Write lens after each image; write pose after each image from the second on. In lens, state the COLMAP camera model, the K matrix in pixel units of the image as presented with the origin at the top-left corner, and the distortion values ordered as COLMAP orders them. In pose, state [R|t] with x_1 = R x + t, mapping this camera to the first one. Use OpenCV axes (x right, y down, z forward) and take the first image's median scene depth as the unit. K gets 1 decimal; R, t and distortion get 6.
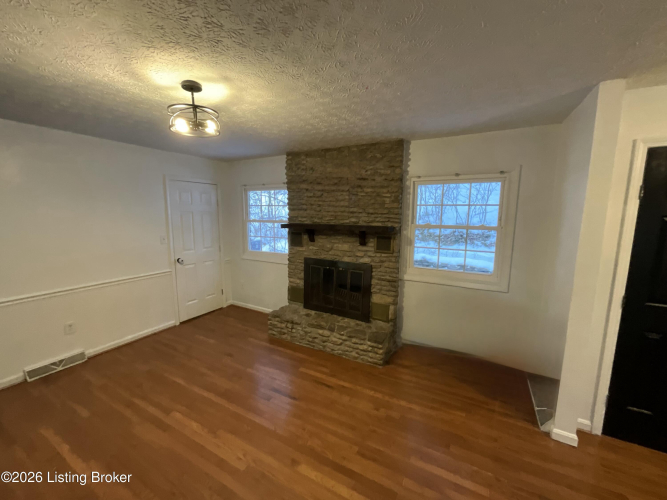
lens RADIAL K [[271.4, 0, 331.2], [0, 271.4, 250.3], [0, 0, 1]] dist [-0.000427, 0.000472]
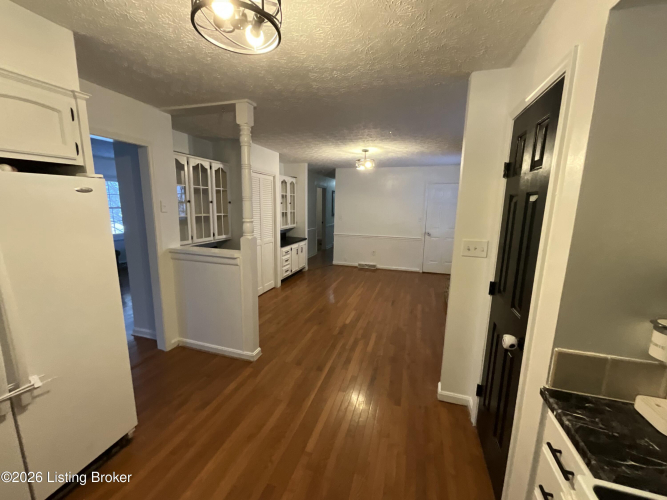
lens RADIAL K [[271.4, 0, 331.2], [0, 271.4, 250.3], [0, 0, 1]] dist [-0.000427, 0.000472]
pose [[0.192168, 0.160428, -0.968160, 1.081242], [-0.147187, 0.980100, 0.133191, 0.008114], [0.970261, 0.116906, 0.211957, 0.140029]]
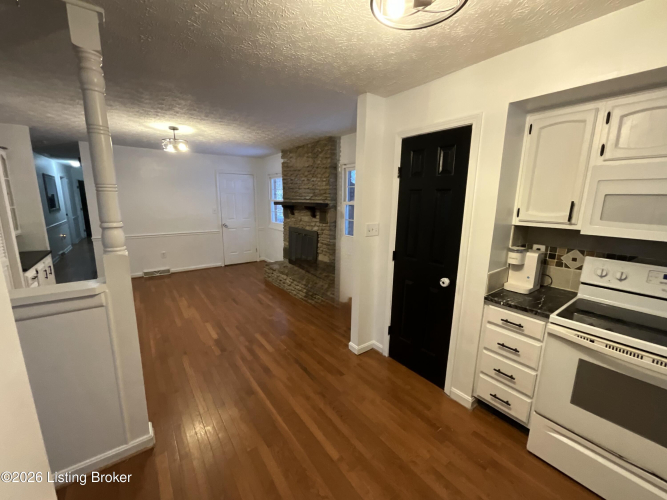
lens RADIAL K [[271.4, 0, 331.2], [0, 271.4, 250.3], [0, 0, 1]] dist [-0.000427, 0.000472]
pose [[0.906540, 0.081999, -0.414079, 0.784860], [-0.061313, 0.996127, 0.063029, 0.055110], [0.417644, -0.031750, 0.908056, -0.202173]]
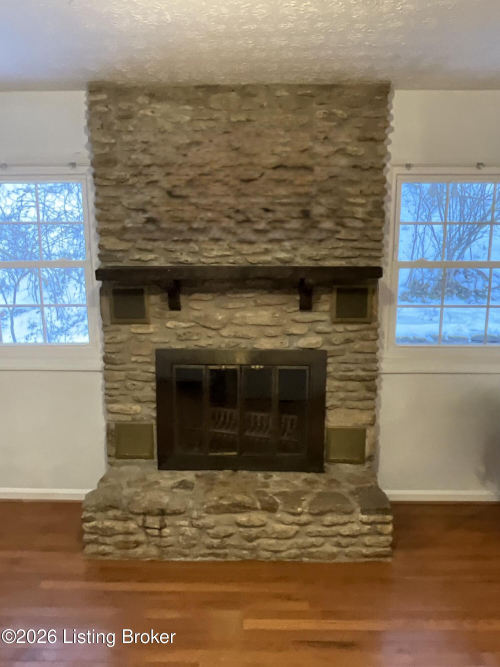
lens RADIAL K [[490.1, 0, 250.0], [0, 490.1, 333.5], [0, 0, 1]] dist [-0.006076, -0.004818]
pose [[0.882925, -0.089172, 0.460968, -0.359297], [0.073649, 0.995949, 0.051596, -0.028922], [-0.463701, -0.011605, 0.885916, 0.315218]]
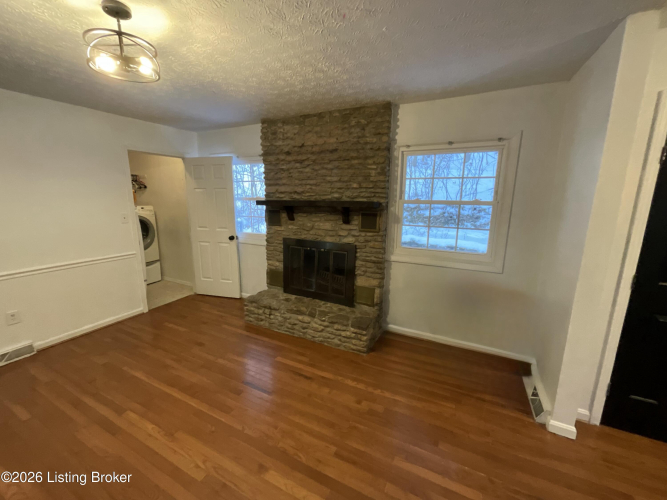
lens RADIAL K [[271.4, 0, 331.2], [0, 271.4, 250.3], [0, 0, 1]] dist [-0.000427, 0.000472]
pose [[0.999290, -0.005855, 0.037215, 0.032307], [0.003722, 0.998359, 0.057140, 0.019596], [-0.037488, -0.056961, 0.997672, 0.091134]]
